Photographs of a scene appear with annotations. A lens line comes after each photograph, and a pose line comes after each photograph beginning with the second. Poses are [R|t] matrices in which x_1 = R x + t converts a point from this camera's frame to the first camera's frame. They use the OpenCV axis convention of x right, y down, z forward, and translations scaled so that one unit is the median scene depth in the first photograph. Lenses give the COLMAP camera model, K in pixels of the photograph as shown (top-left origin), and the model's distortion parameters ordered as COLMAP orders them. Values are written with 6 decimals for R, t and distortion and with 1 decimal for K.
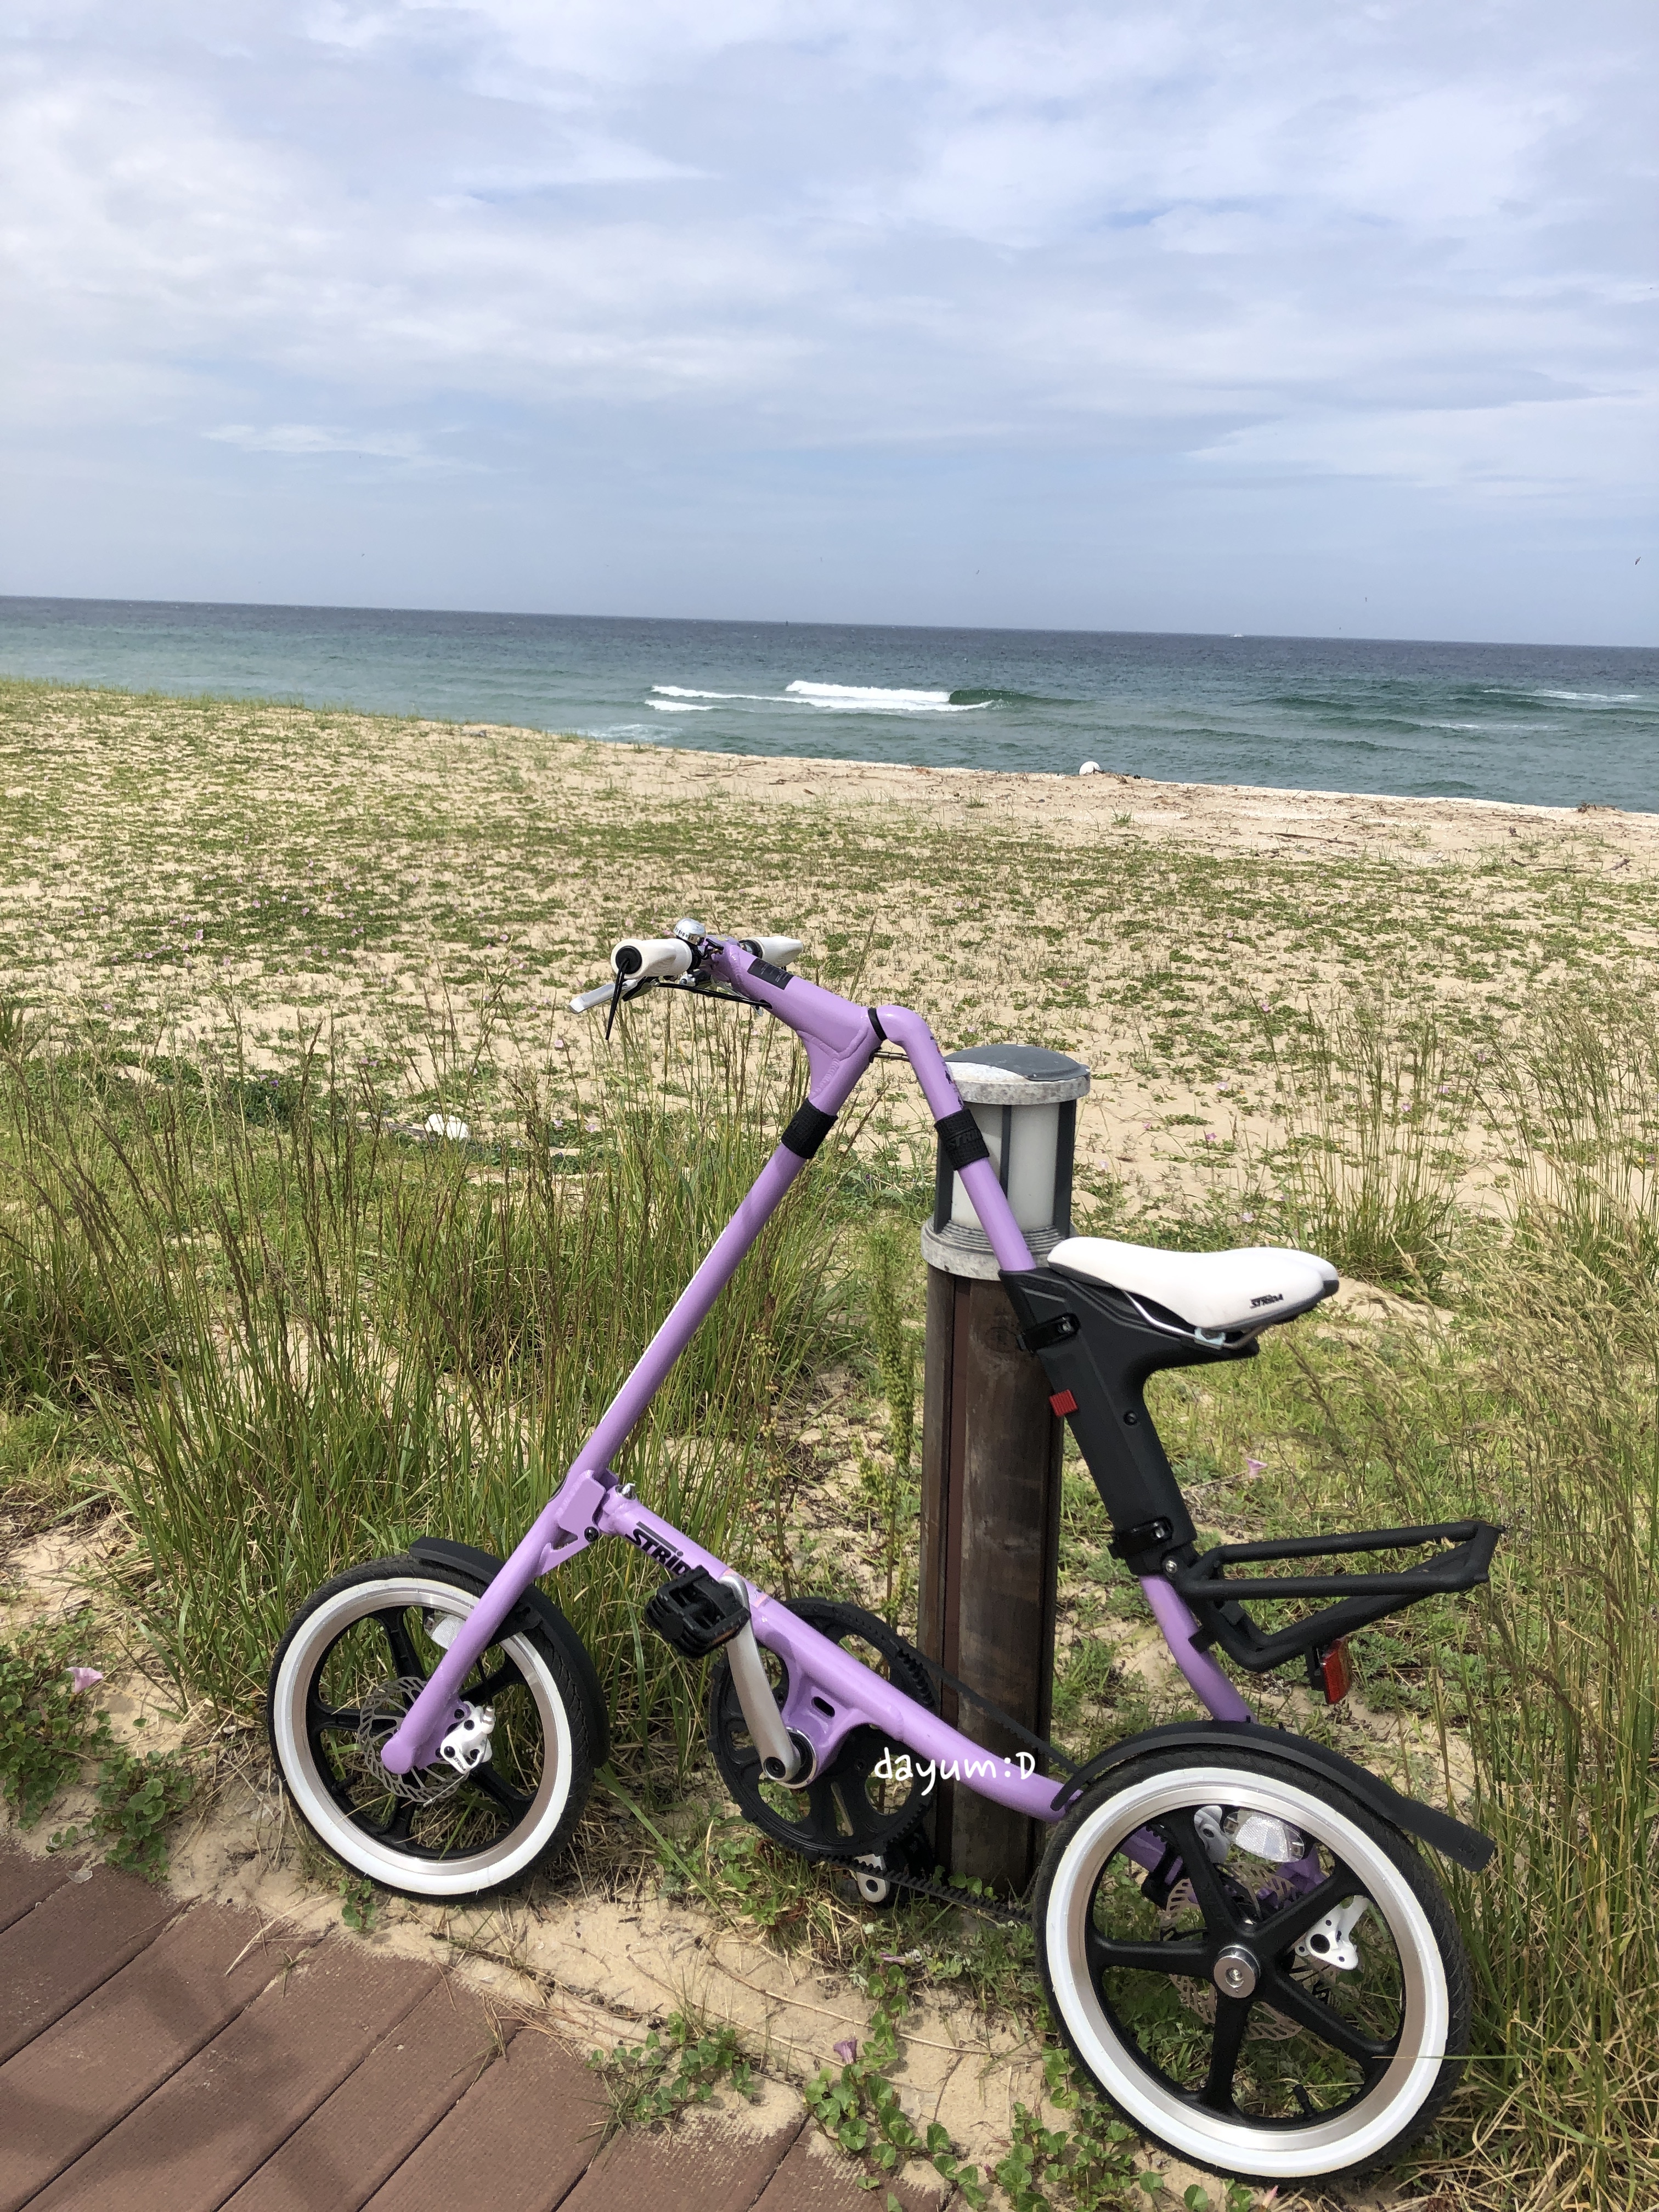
lens RADIAL K [[1802.1, 0, 828.9], [0, 1802.1, 1112.2], [0, 0, 1]] dist [-0.000237, 0.001485]
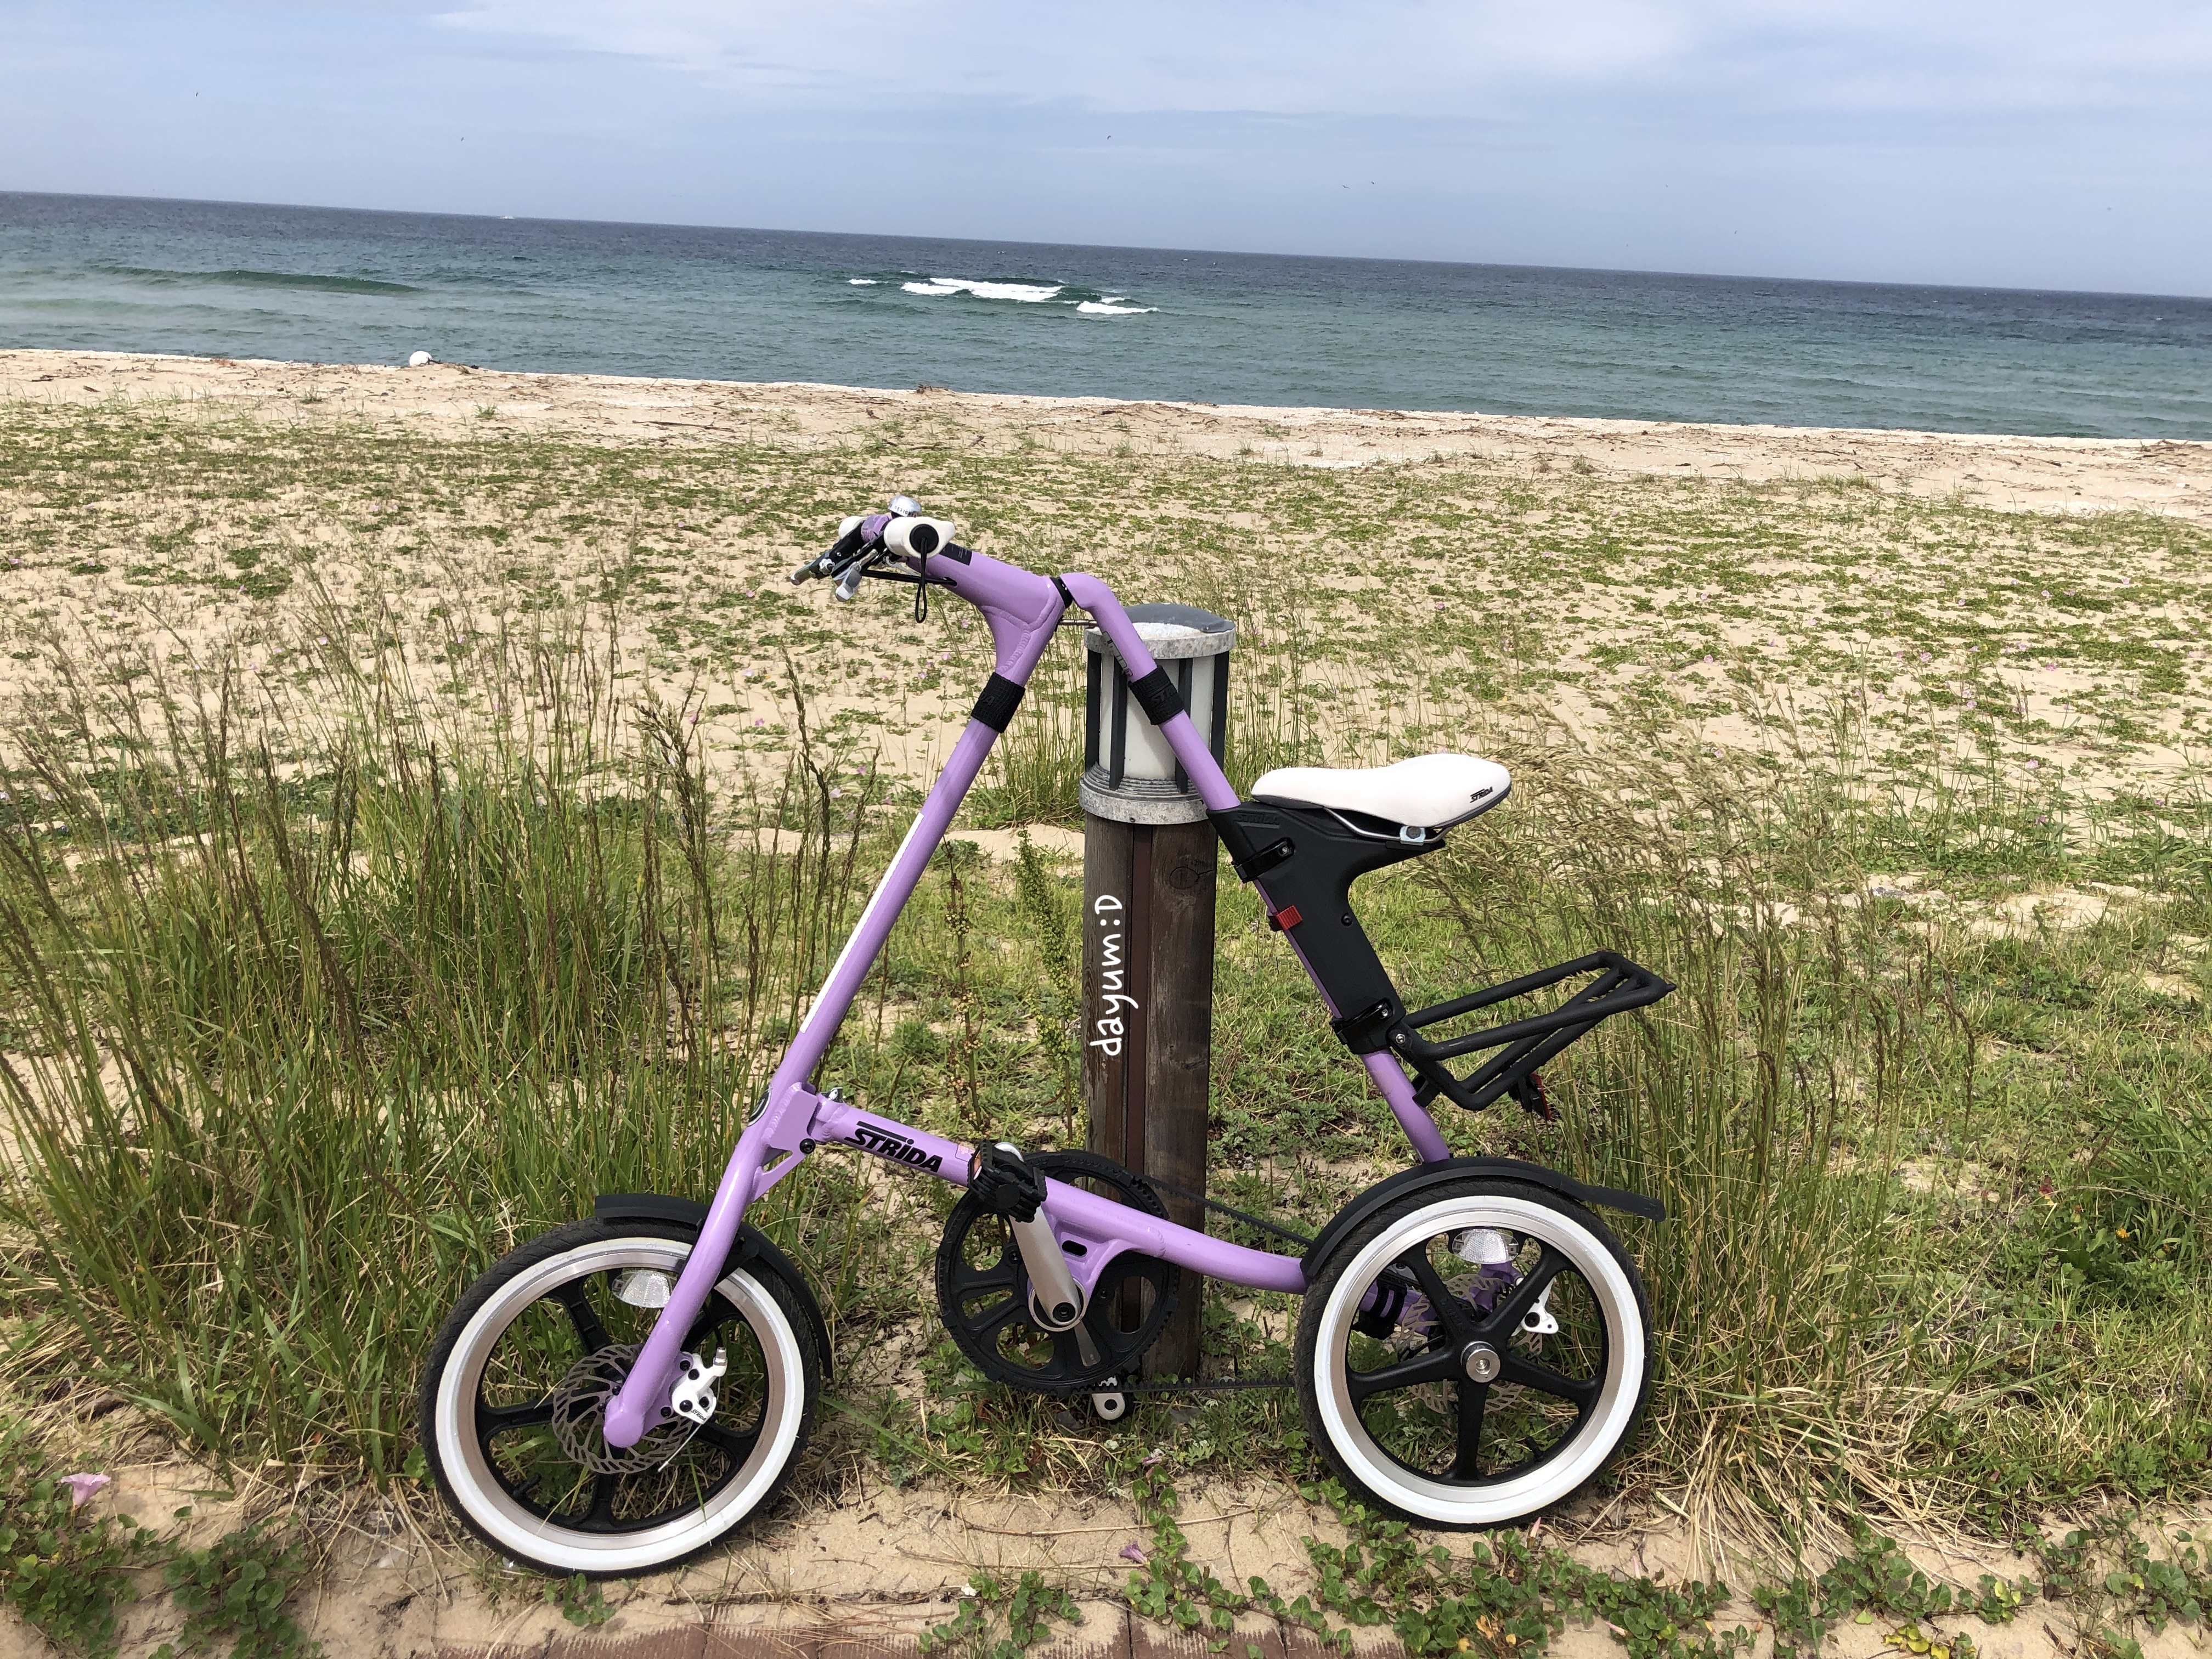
lens RADIAL K [[1812.0, 0, 1106.6], [0, 1812.0, 824.6], [0, 0, 1]] dist [-0.006104, -0.014801]
pose [[0.858788, -0.137199, 0.493618, -0.103253], [0.105213, 0.990170, 0.092166, -0.002201], [-0.501411, -0.027216, 0.864781, 0.018880]]
